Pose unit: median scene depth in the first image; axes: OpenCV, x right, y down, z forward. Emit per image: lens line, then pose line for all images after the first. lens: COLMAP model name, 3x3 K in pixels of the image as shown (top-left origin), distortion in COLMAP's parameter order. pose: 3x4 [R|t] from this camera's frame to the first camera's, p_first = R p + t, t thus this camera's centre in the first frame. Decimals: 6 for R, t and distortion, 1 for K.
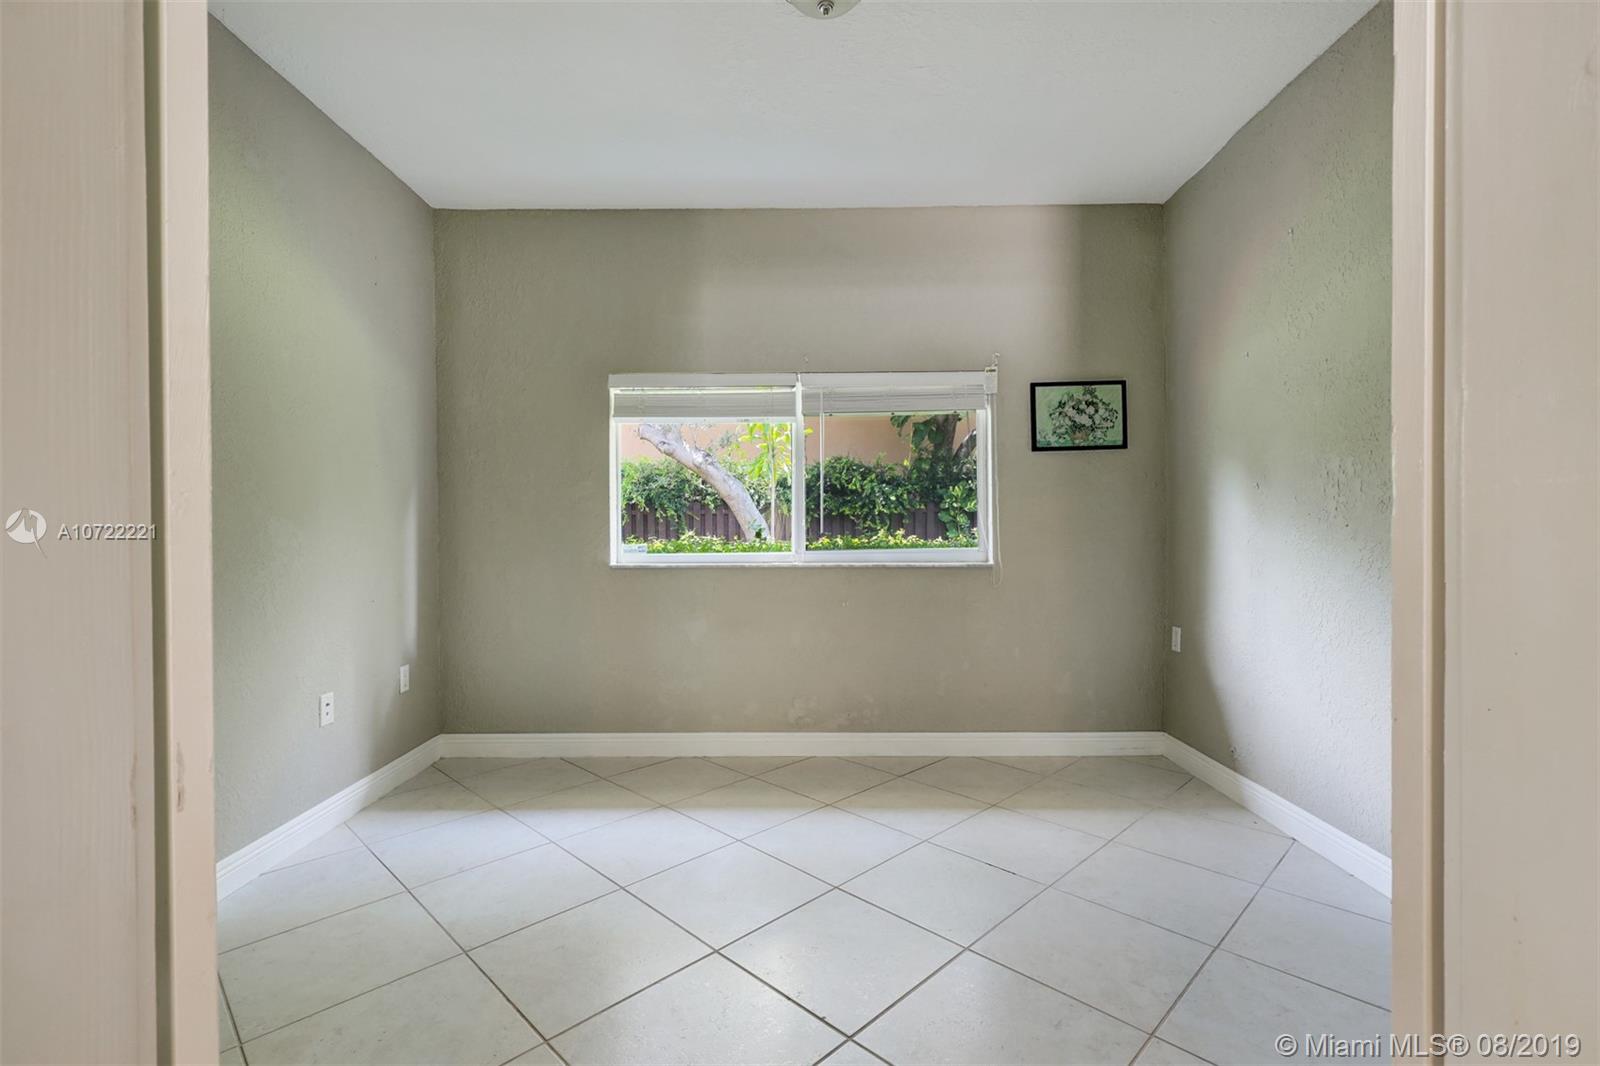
lens RADIAL K [[727.9, 0, 811.5], [0, 727.9, 539.4], [0, 0, 1]] dist [-0.001283, 0.000099]
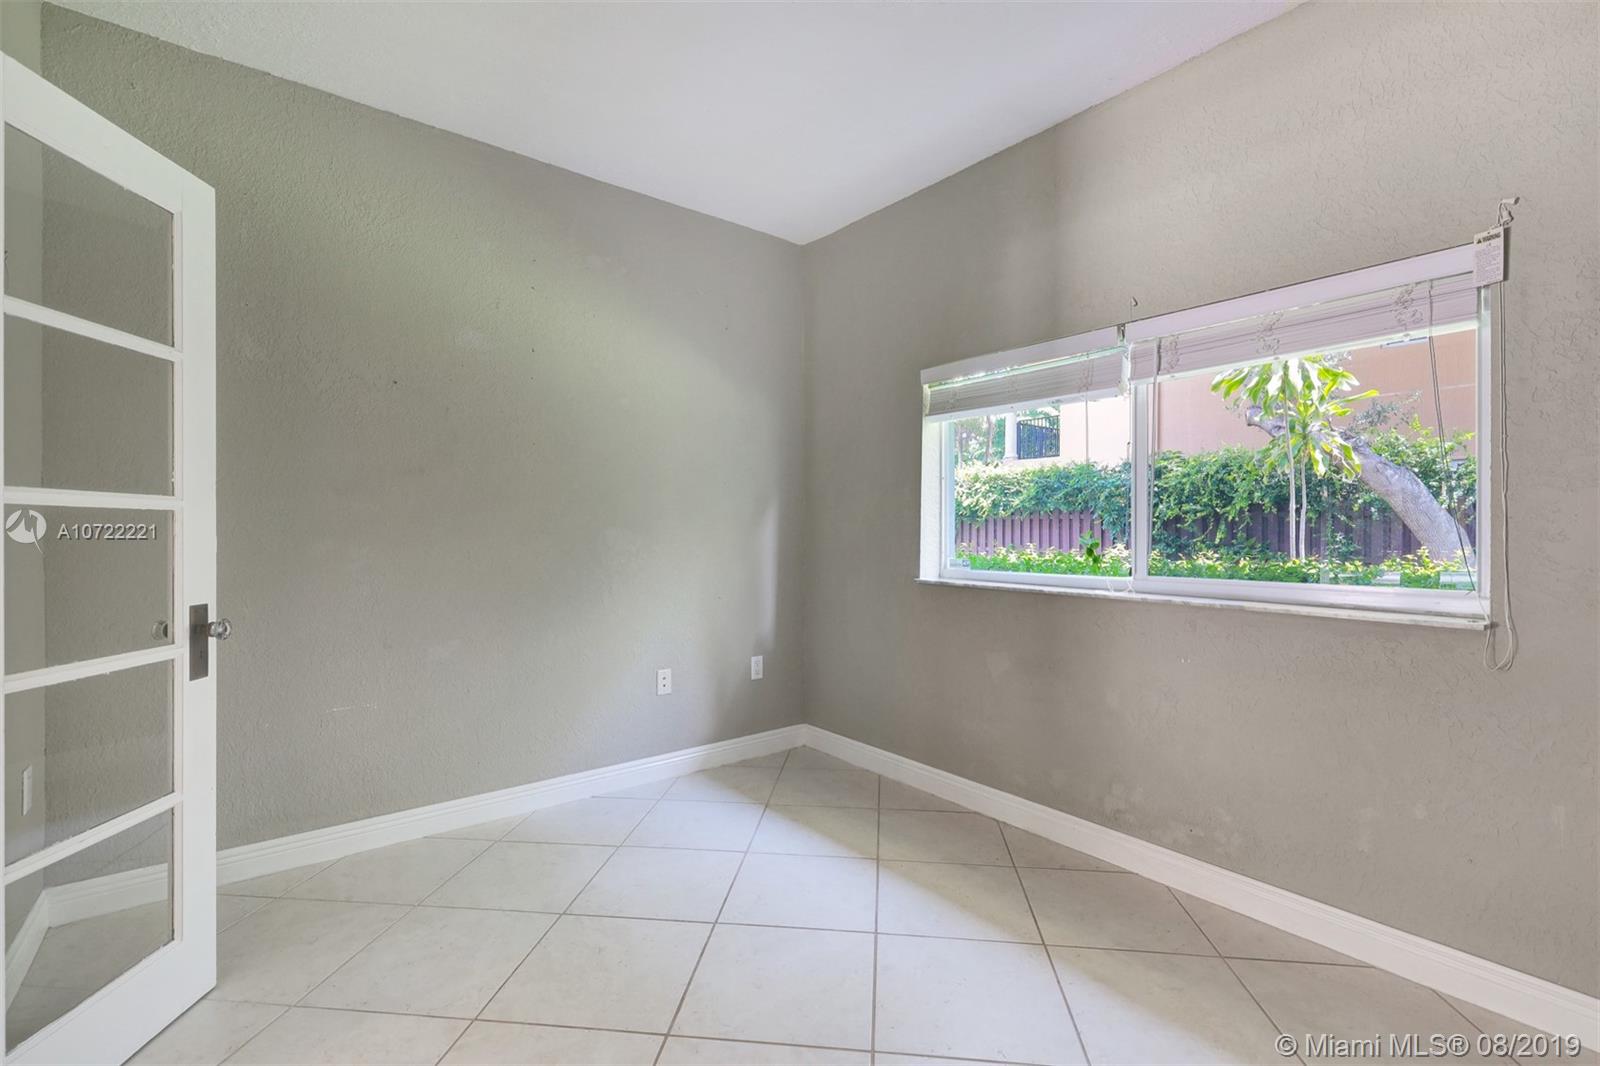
lens RADIAL K [[727.9, 0, 804.8], [0, 727.9, 544.6], [0, 0, 1]] dist [-0.001283, 0.000099]
pose [[0.616748, 0.025760, -0.786739, 0.353948], [-0.021177, 0.999646, 0.016129, -0.020585], [0.786875, 0.006713, 0.617075, 0.326441]]
